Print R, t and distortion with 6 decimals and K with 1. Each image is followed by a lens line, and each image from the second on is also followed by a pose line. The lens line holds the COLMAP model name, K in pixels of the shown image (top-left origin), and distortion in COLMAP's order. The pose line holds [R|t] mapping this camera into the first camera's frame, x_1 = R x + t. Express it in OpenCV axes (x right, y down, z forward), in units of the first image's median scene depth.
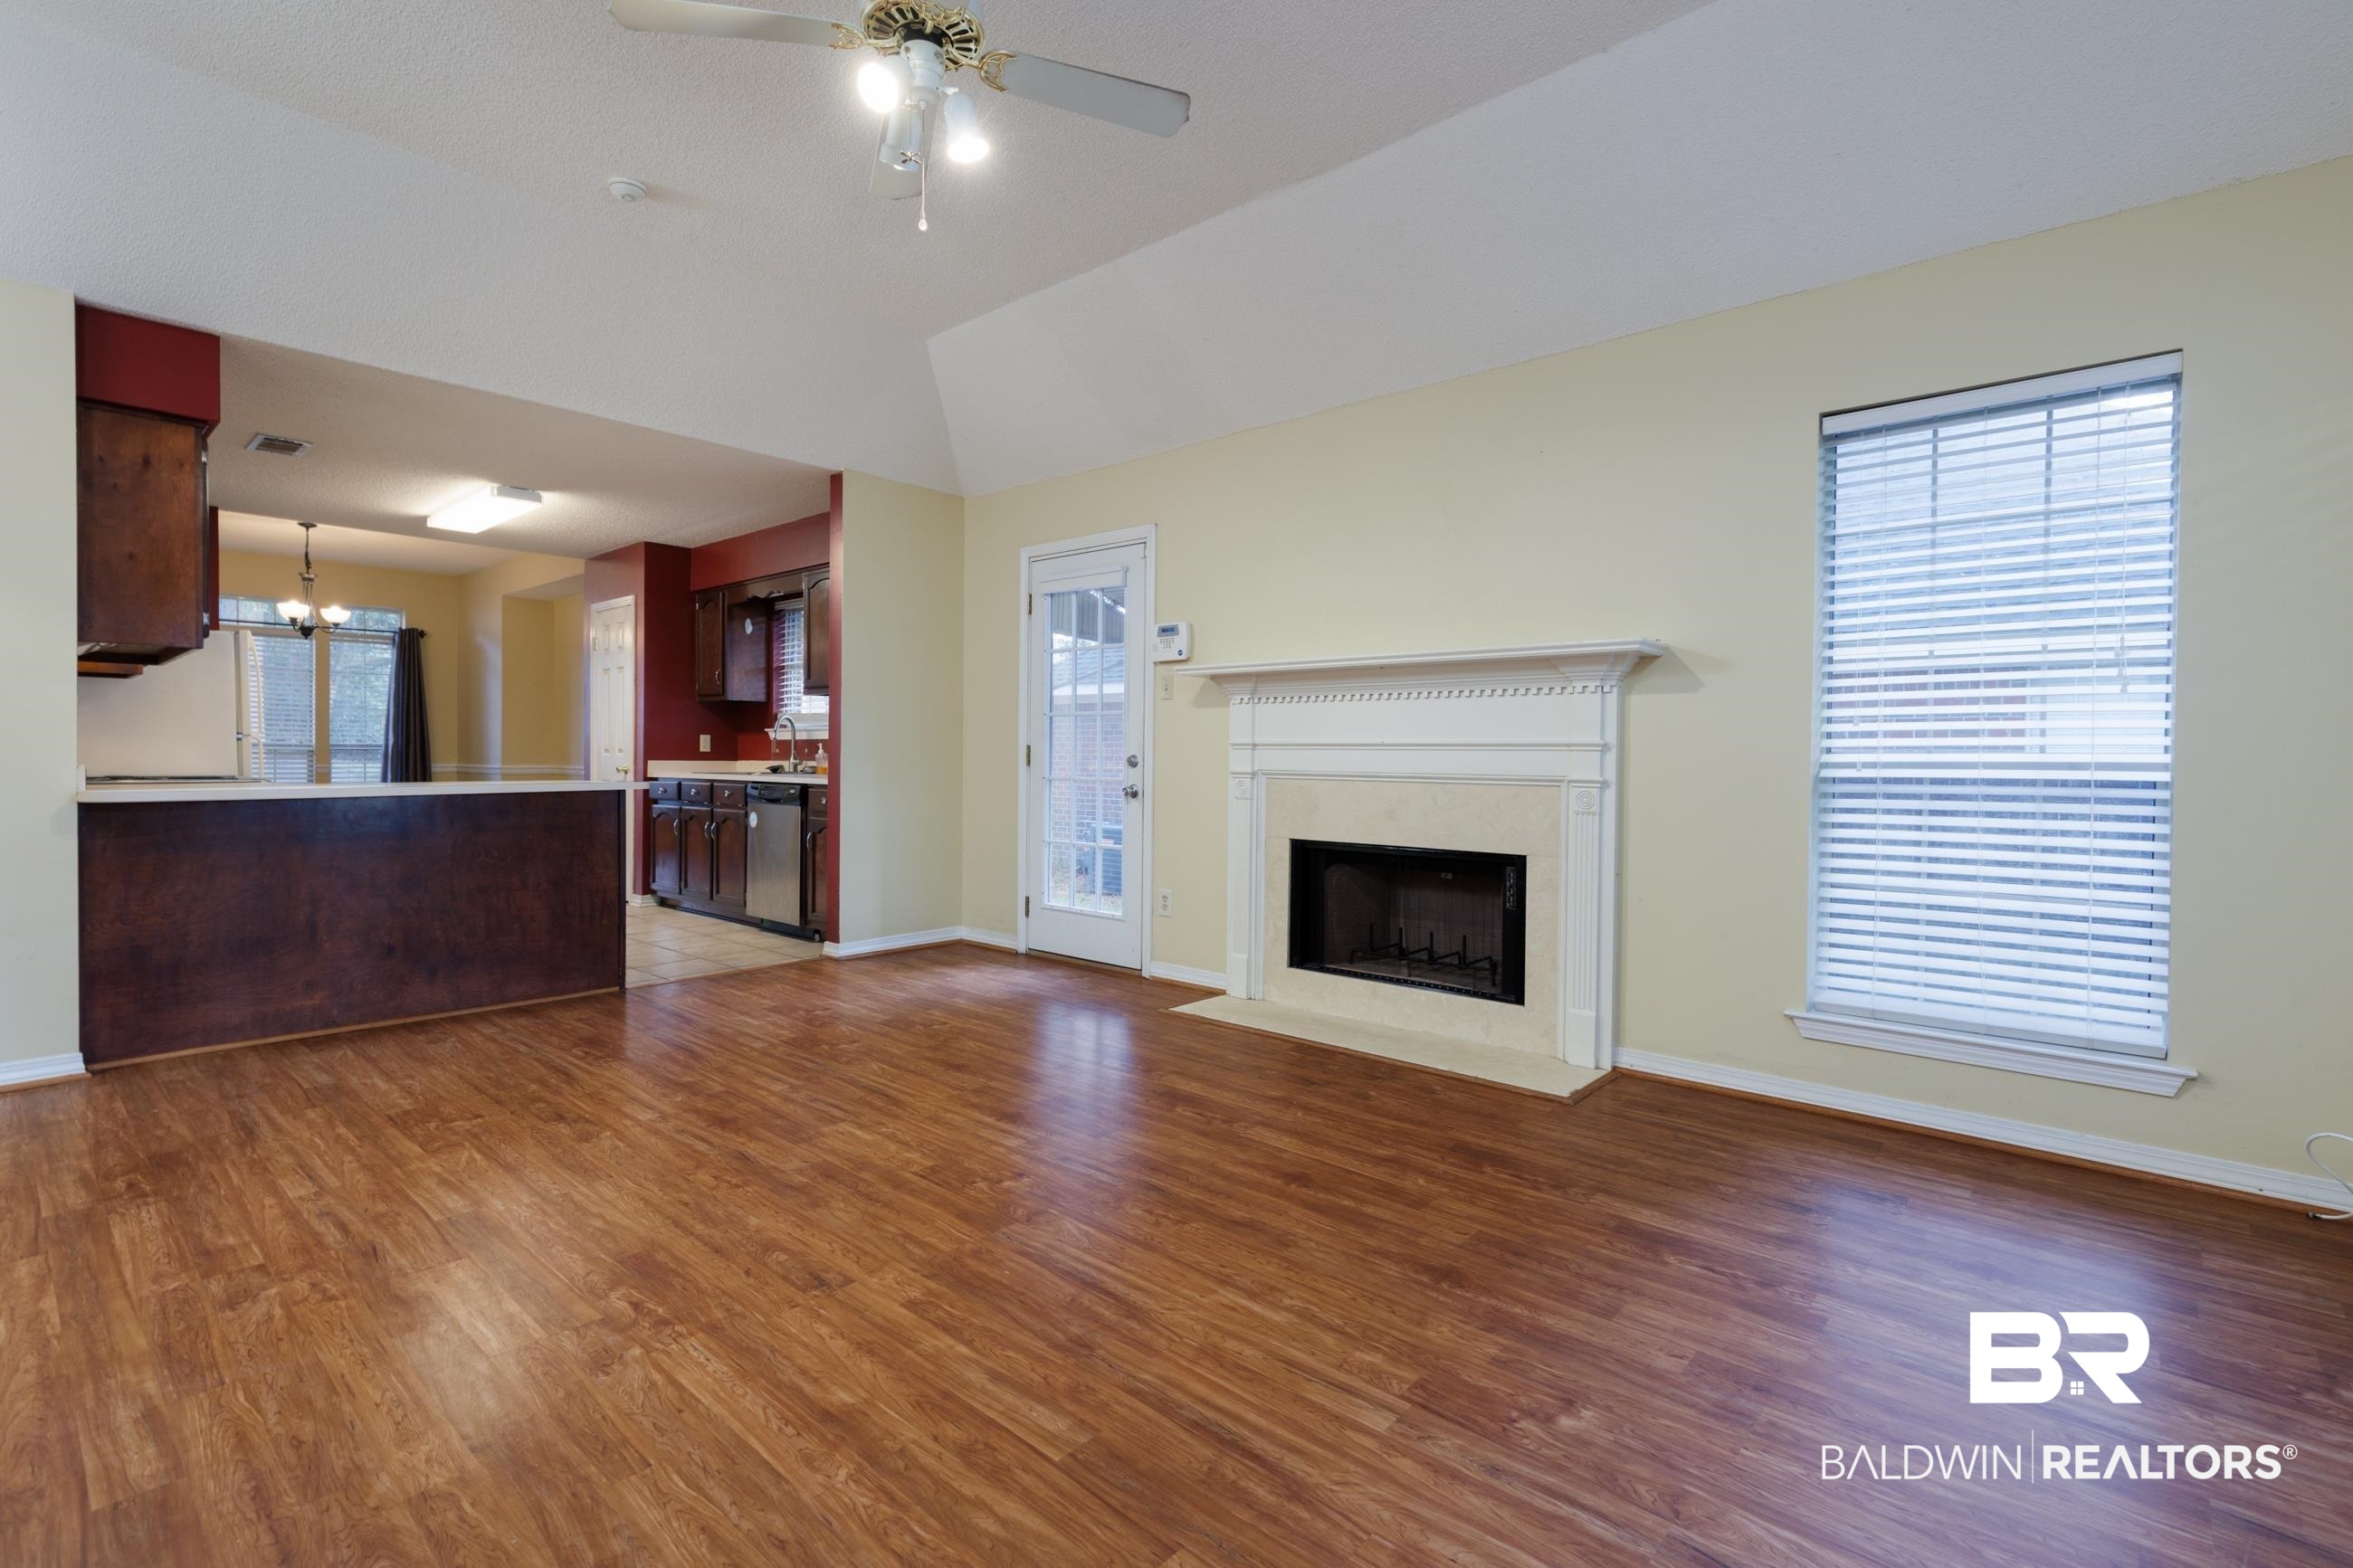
lens RADIAL K [[1060.6, 0, 1158.6], [0, 1060.6, 773.9], [0, 0, 1]] dist [0.002010, -0.000227]
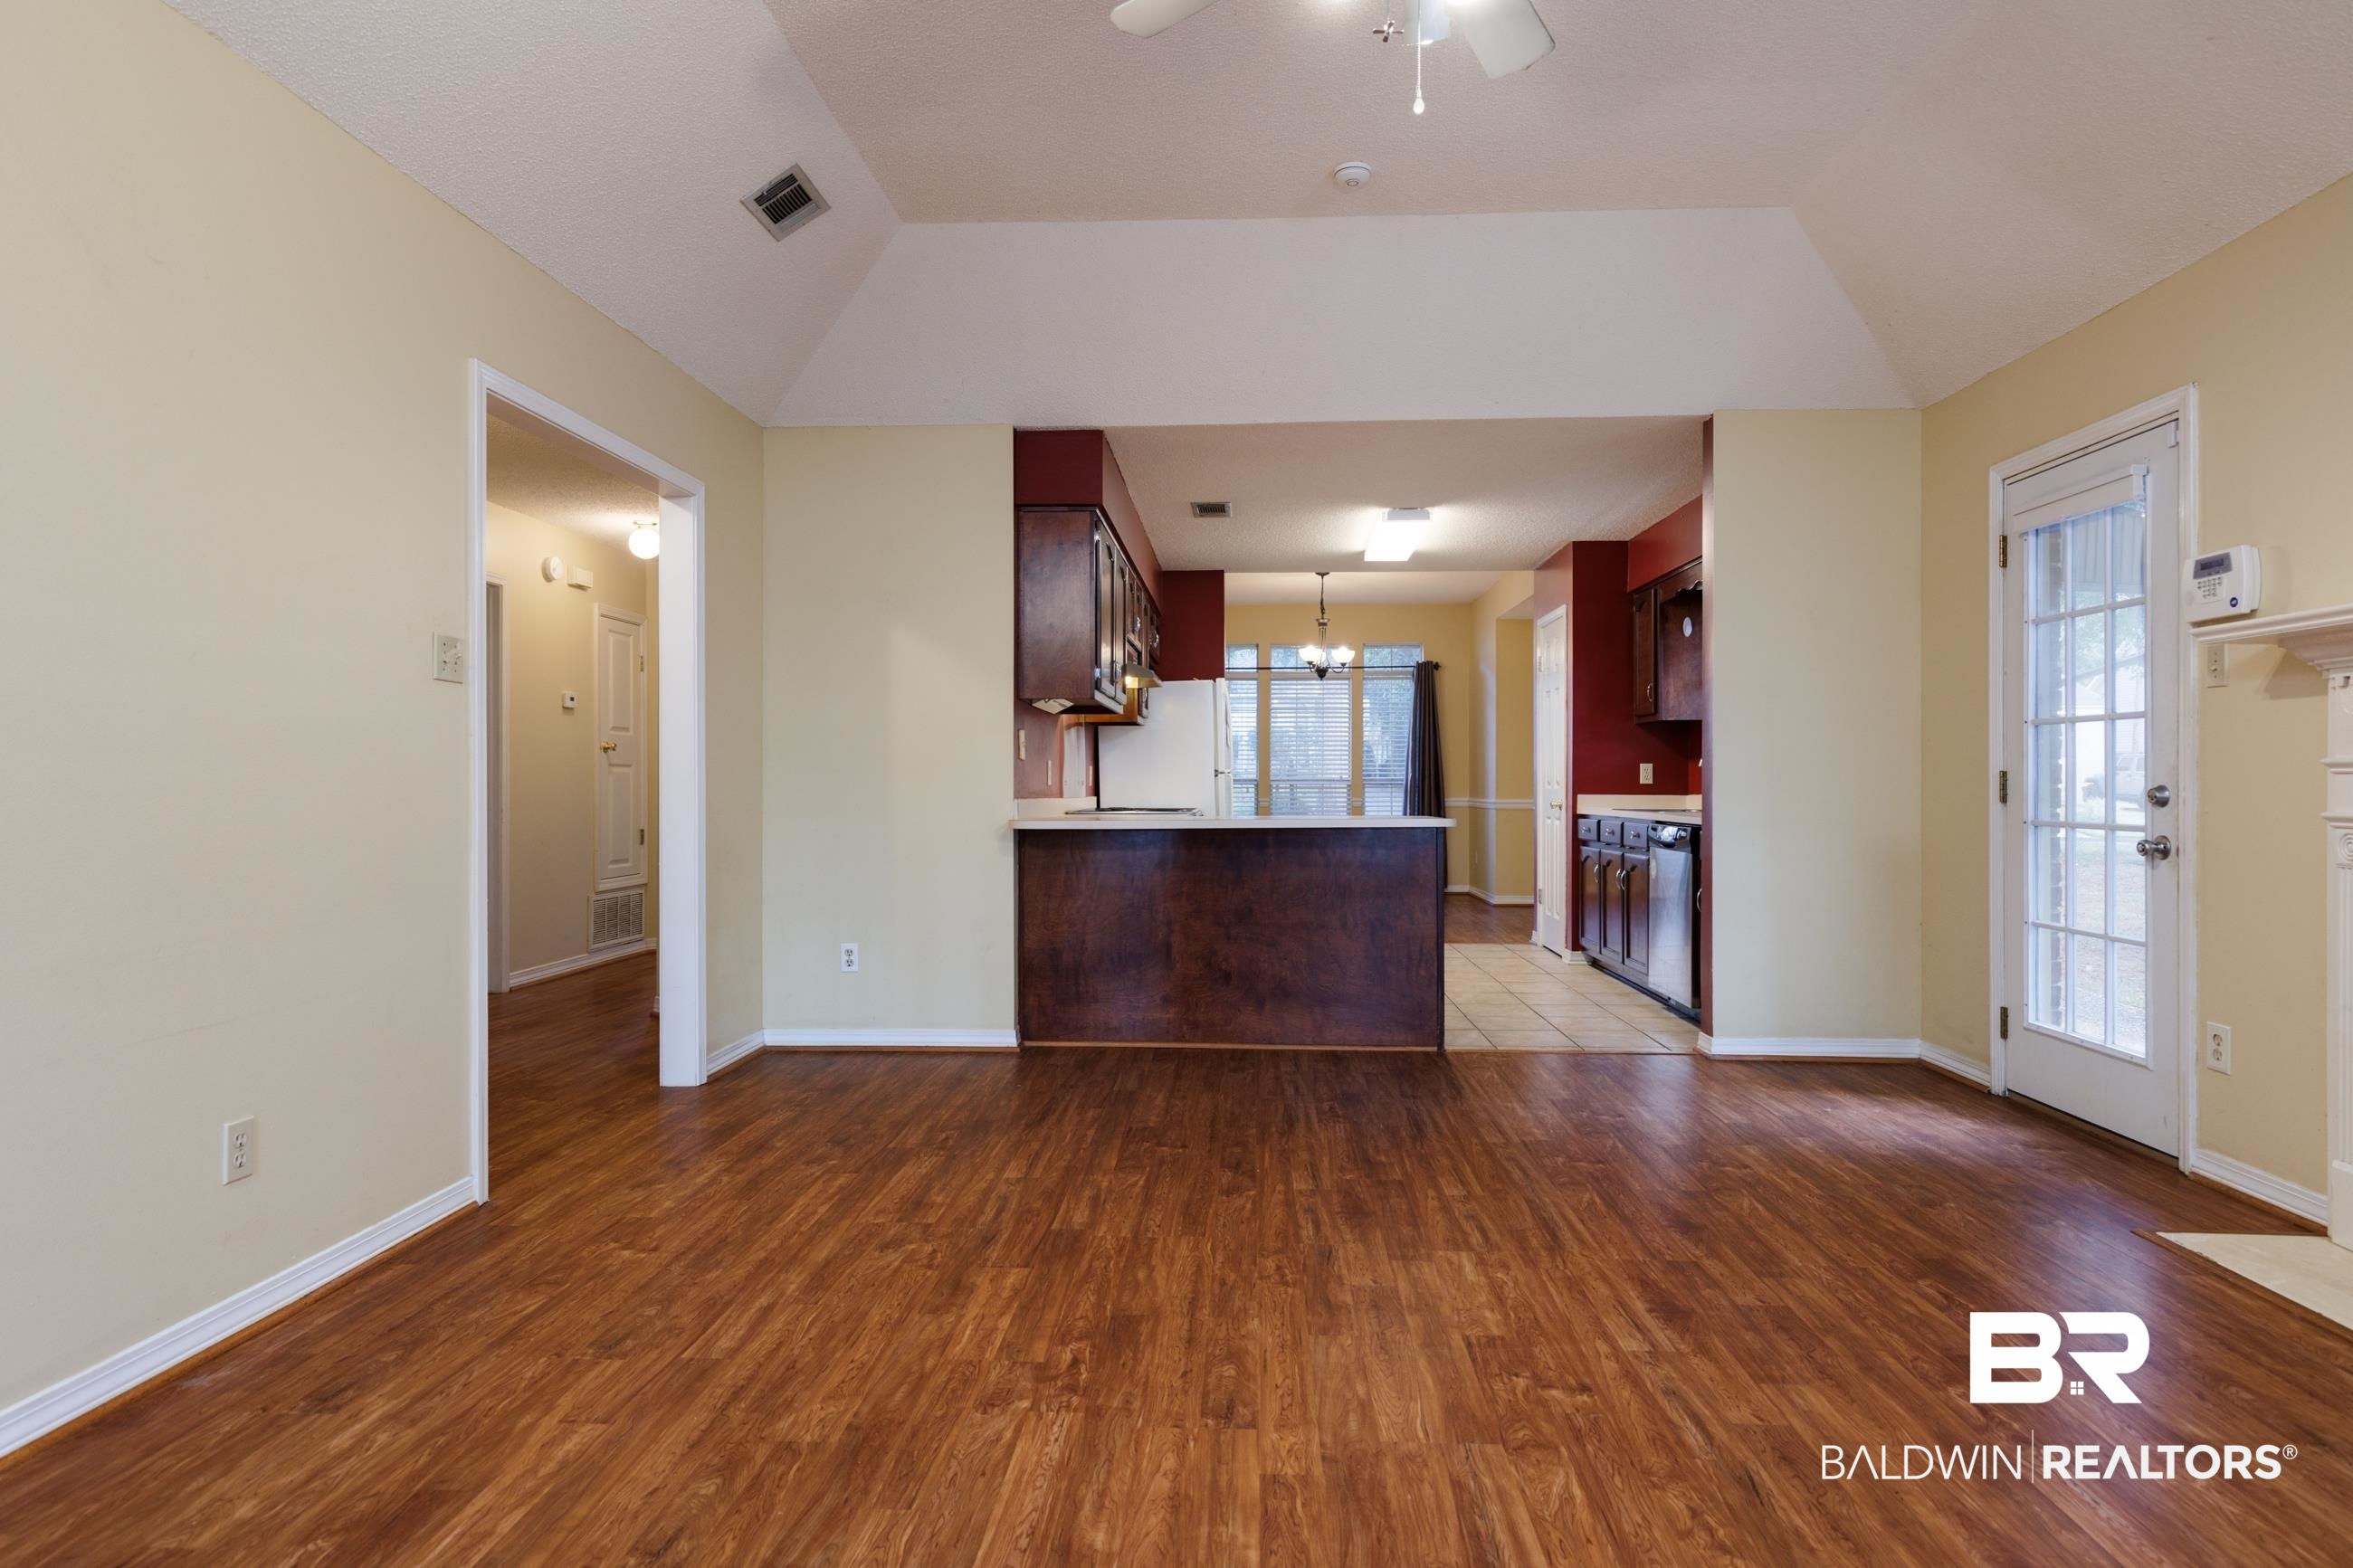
lens RADIAL K [[1296.5, 0, 1187.7], [0, 1296.5, 782.9], [0, 0, 1]] dist [0.009394, -0.001270]
pose [[0.630671, -0.007015, -0.776019, 0.297794], [-0.009967, 0.999803, -0.017139, -0.002269], [0.775987, 0.018544, 0.630477, 0.202155]]
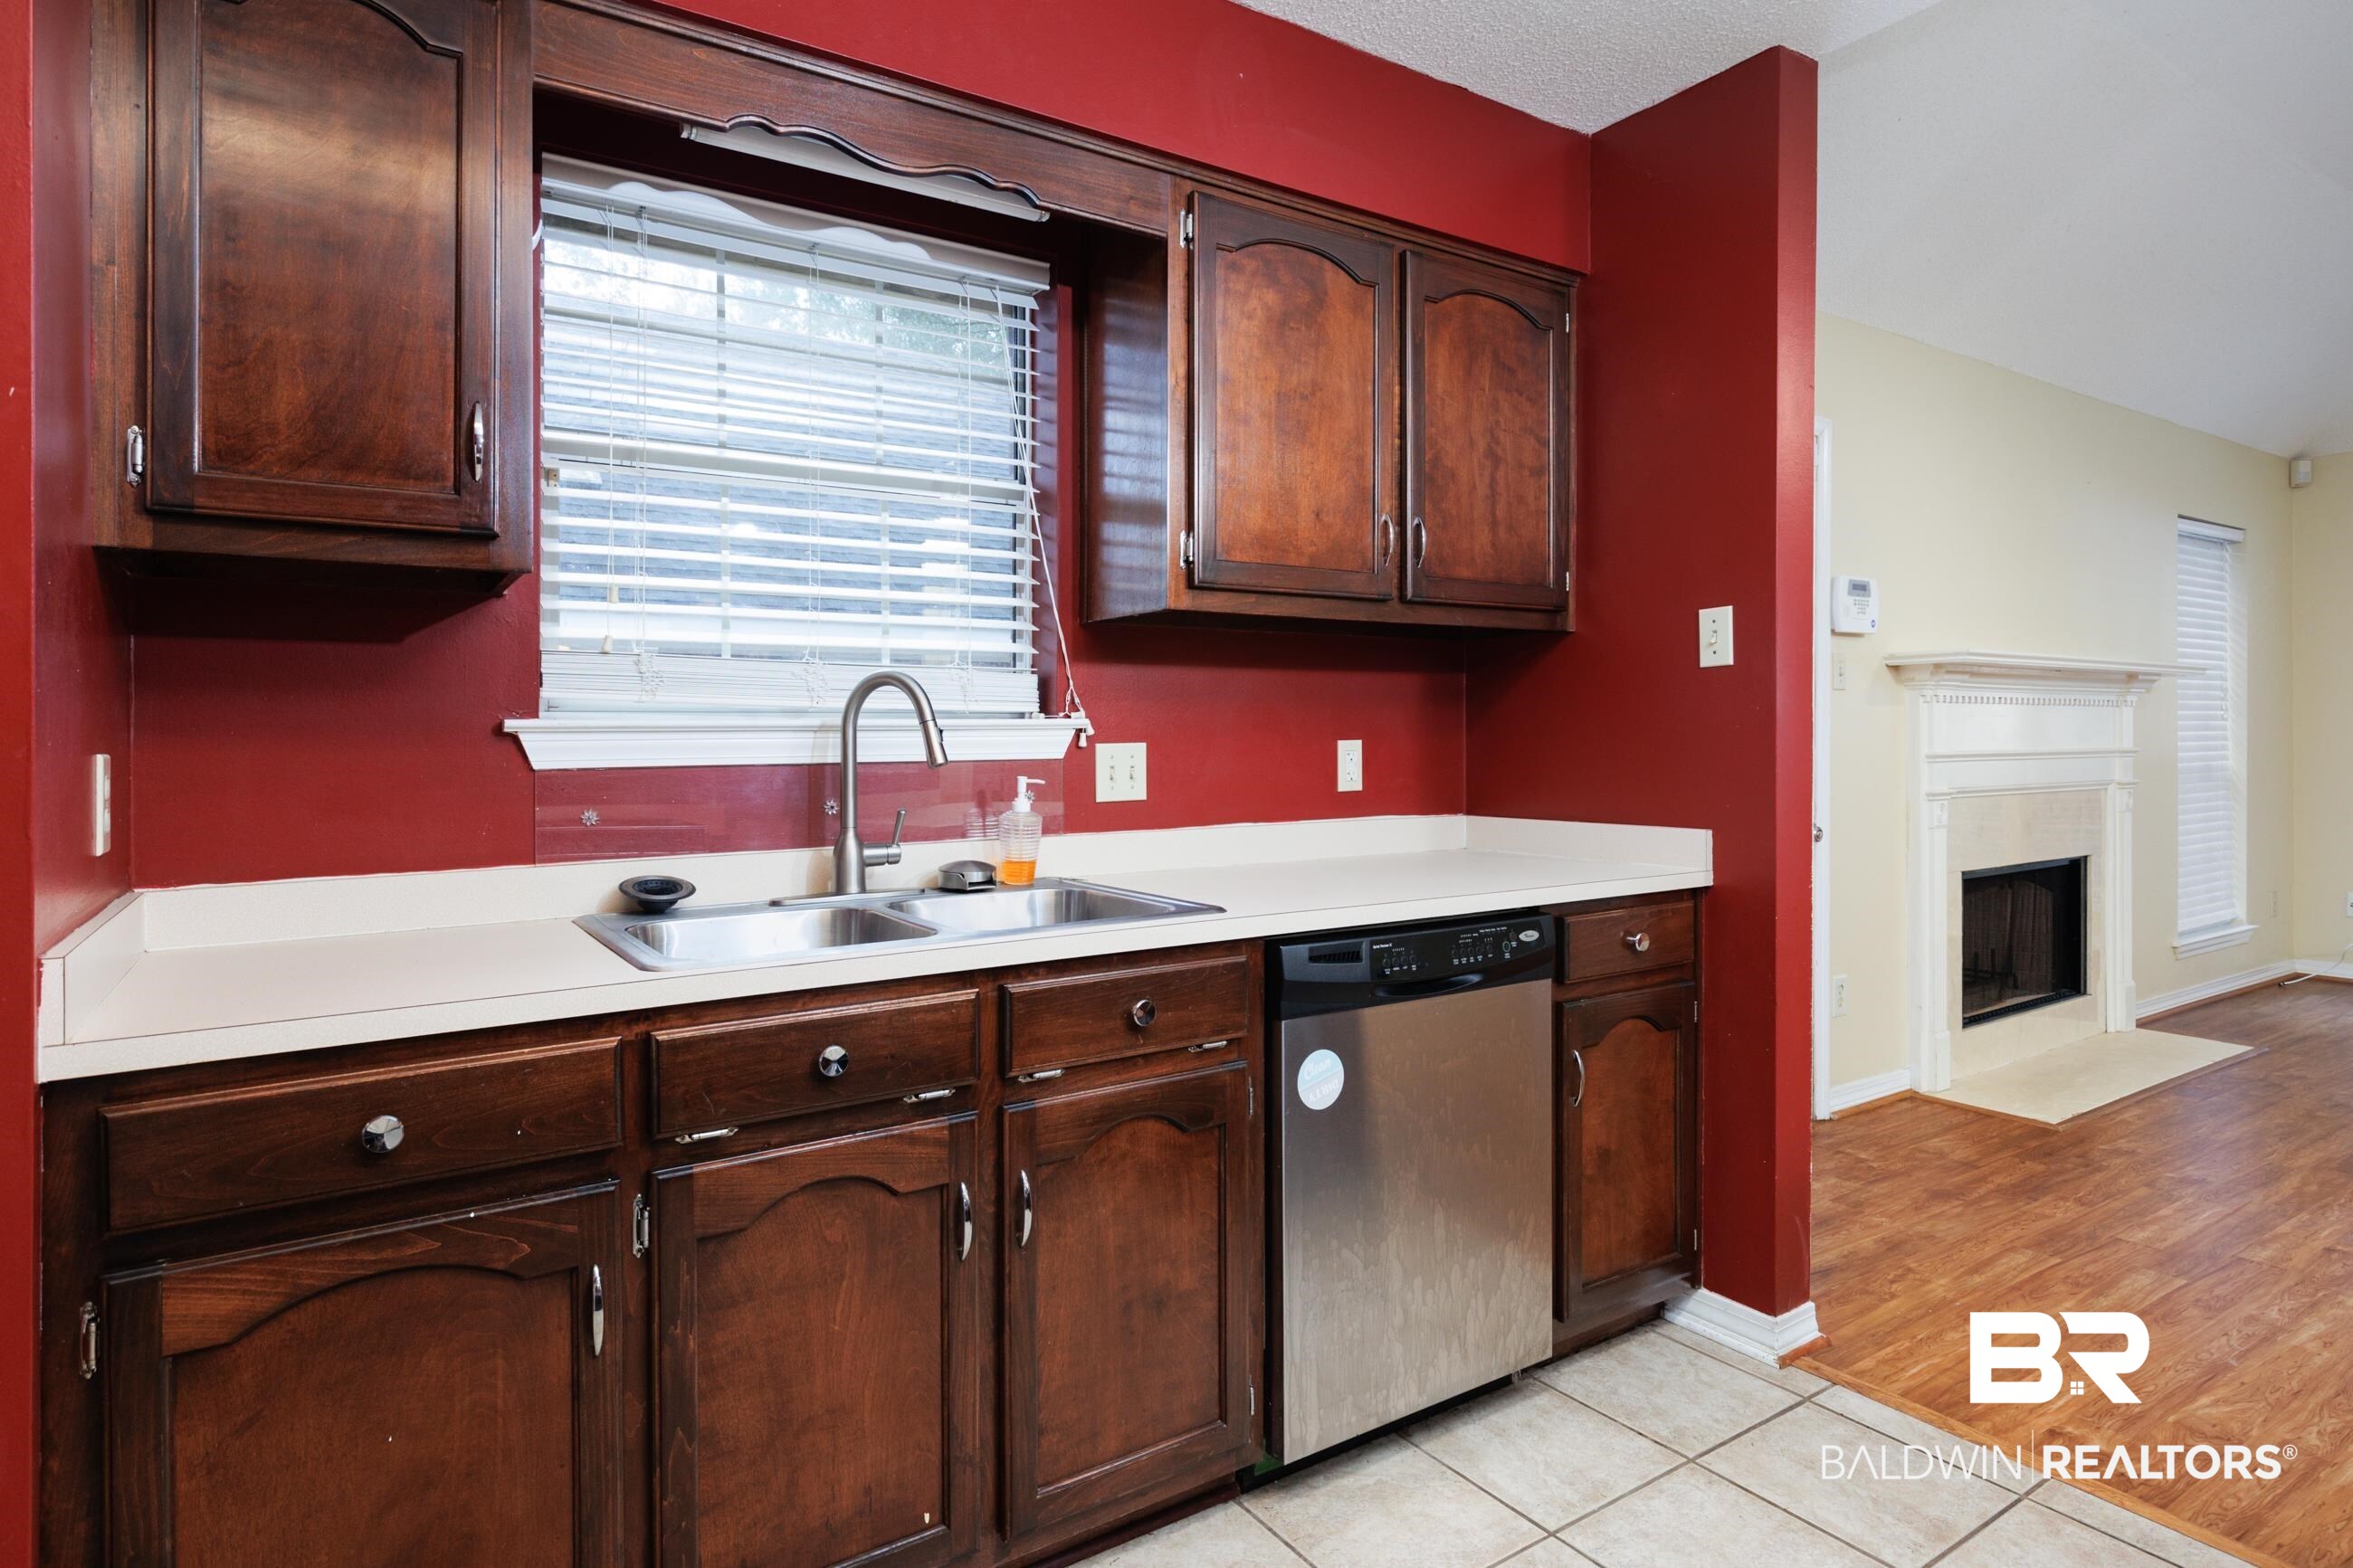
lens RADIAL K [[1272.0, 0, 1125.7], [0, 1272.0, 759.7], [0, 0, 1]] dist [-0.001642, -0.000204]
pose [[0.259054, -0.026308, 0.965504, -1.305306], [0.025122, 0.999474, 0.020493, -0.080363], [-0.965536, 0.018946, 0.259579, 1.822376]]
